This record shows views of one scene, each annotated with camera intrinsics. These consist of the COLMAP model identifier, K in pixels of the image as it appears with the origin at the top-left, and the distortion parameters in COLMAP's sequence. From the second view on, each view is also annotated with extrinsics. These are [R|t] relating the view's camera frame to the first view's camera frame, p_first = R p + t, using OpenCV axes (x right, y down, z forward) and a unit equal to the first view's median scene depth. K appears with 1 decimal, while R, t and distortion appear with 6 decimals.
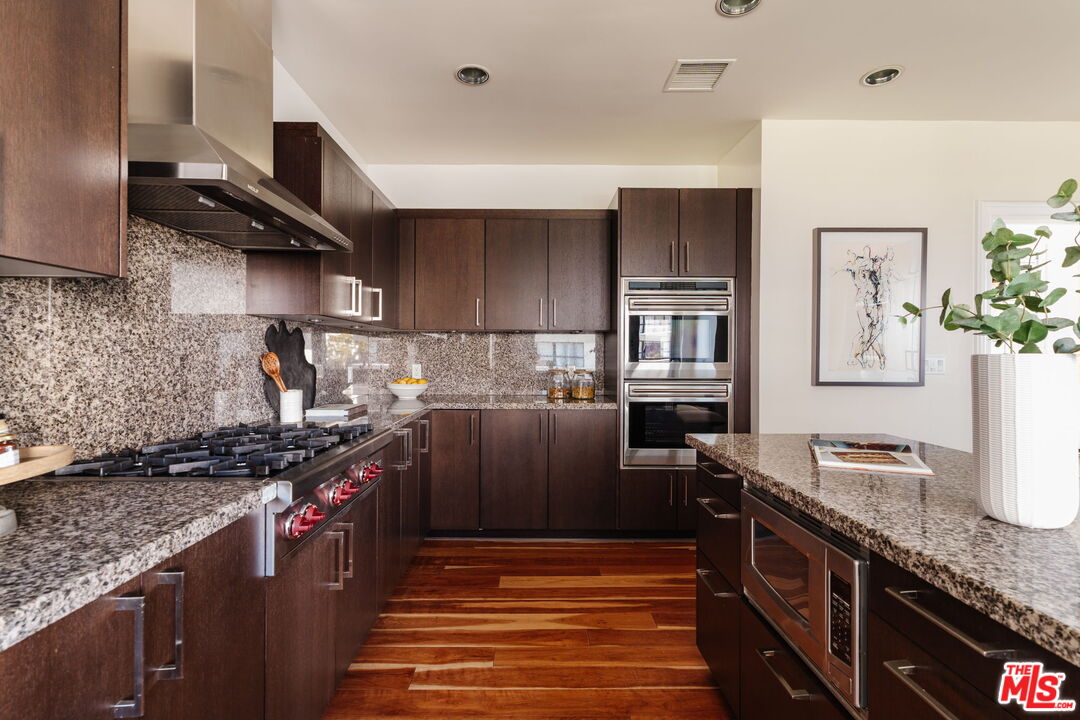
lens RADIAL K [[497.1, 0, 538.8], [0, 497.1, 357.9], [0, 0, 1]] dist [0.000279, -0.000458]
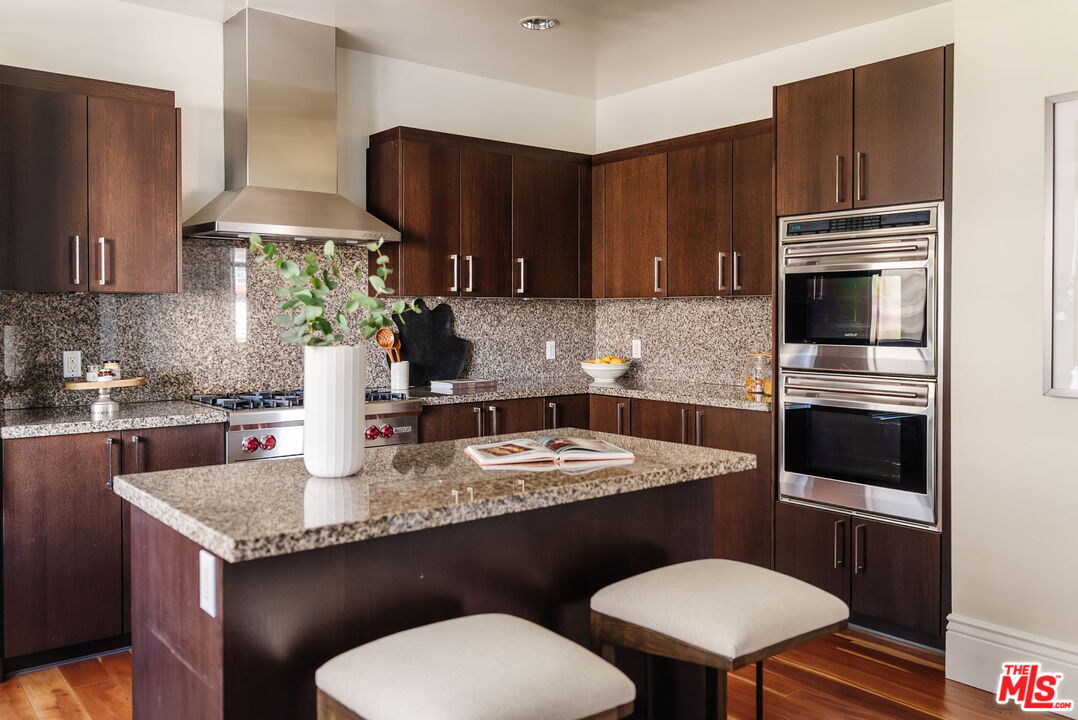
lens RADIAL K [[899.7, 0, 538.8], [0, 899.7, 323.2], [0, 0, 1]] dist [0.015219, 0.003587]
pose [[0.617803, 0.006736, -0.786304, 1.805380], [-0.002489, 0.999975, 0.006611, -0.050215], [0.786329, -0.002128, 0.617804, -0.026042]]
